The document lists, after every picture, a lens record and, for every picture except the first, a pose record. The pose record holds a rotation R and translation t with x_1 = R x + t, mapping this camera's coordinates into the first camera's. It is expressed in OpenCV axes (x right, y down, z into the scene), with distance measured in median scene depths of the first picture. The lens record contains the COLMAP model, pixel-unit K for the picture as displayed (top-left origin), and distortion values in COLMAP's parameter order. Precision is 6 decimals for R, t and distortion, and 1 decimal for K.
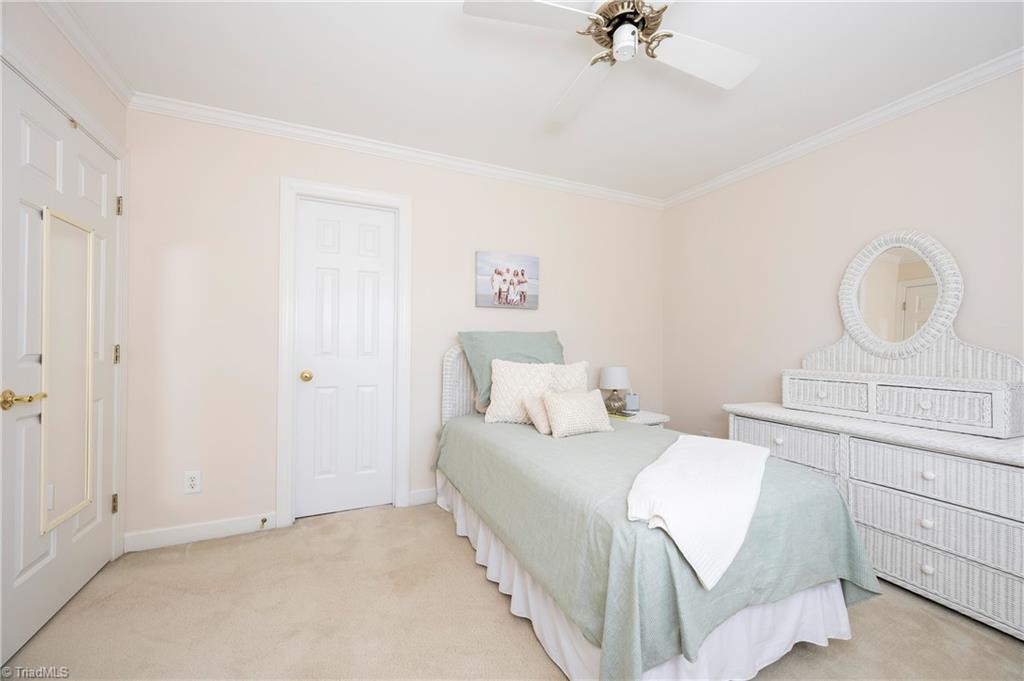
lens RADIAL K [[402.0, 0, 512.2], [0, 402.0, 337.4], [0, 0, 1]] dist [-0.006489, -0.000427]
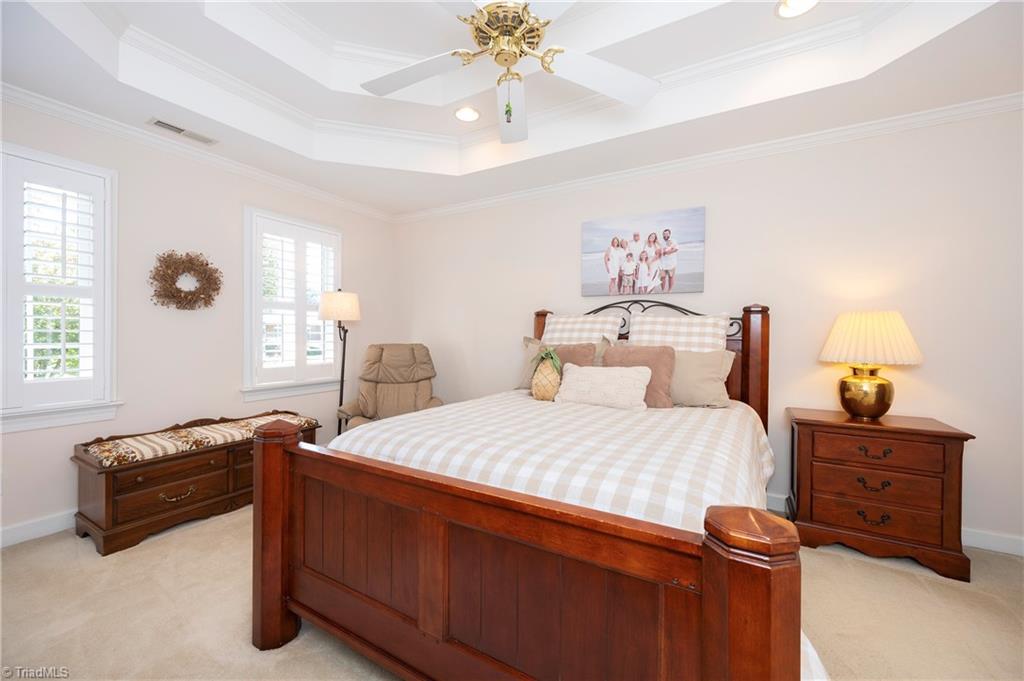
lens RADIAL K [[402.0, 0, 512.0], [0, 402.0, 336.5], [0, 0, 1]] dist [-0.006489, -0.000427]
pose [[0.559739, 0.003835, -0.828660, 0.362410], [-0.002470, 0.999993, 0.002959, -0.026694], [0.828665, 0.000390, 0.559744, 0.535870]]
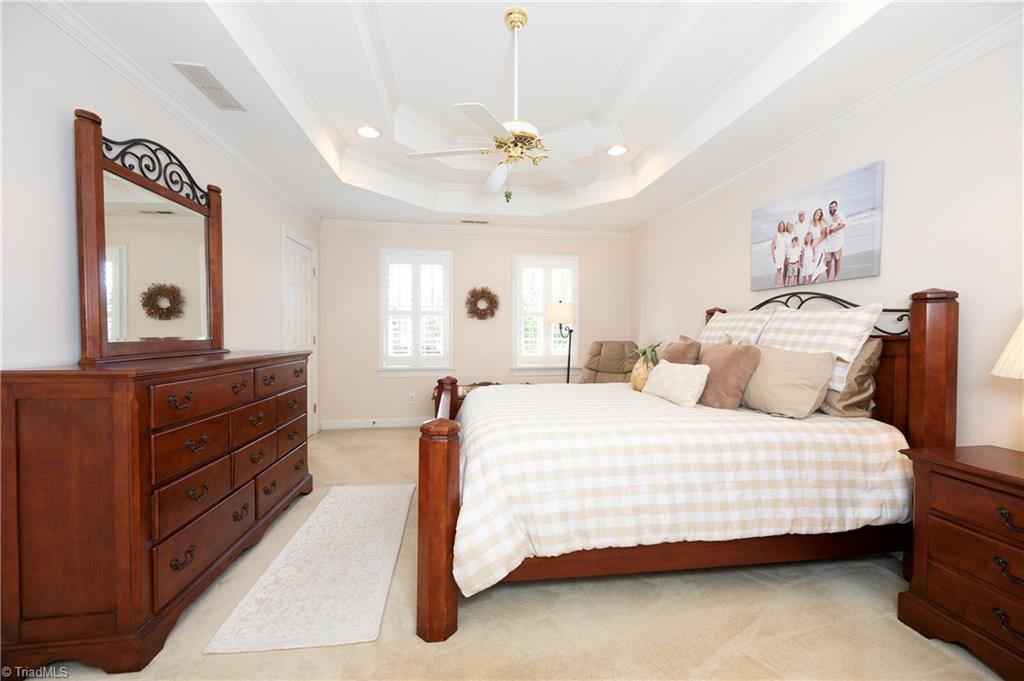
lens RADIAL K [[402.0, 0, 502.9], [0, 402.0, 340.3], [0, 0, 1]] dist [-0.006489, -0.000427]
pose [[-0.315793, 0.016356, -0.948687, 0.555998], [0.000056, 0.999852, 0.017220, -0.027555], [0.948828, 0.005385, -0.315747, 0.813438]]
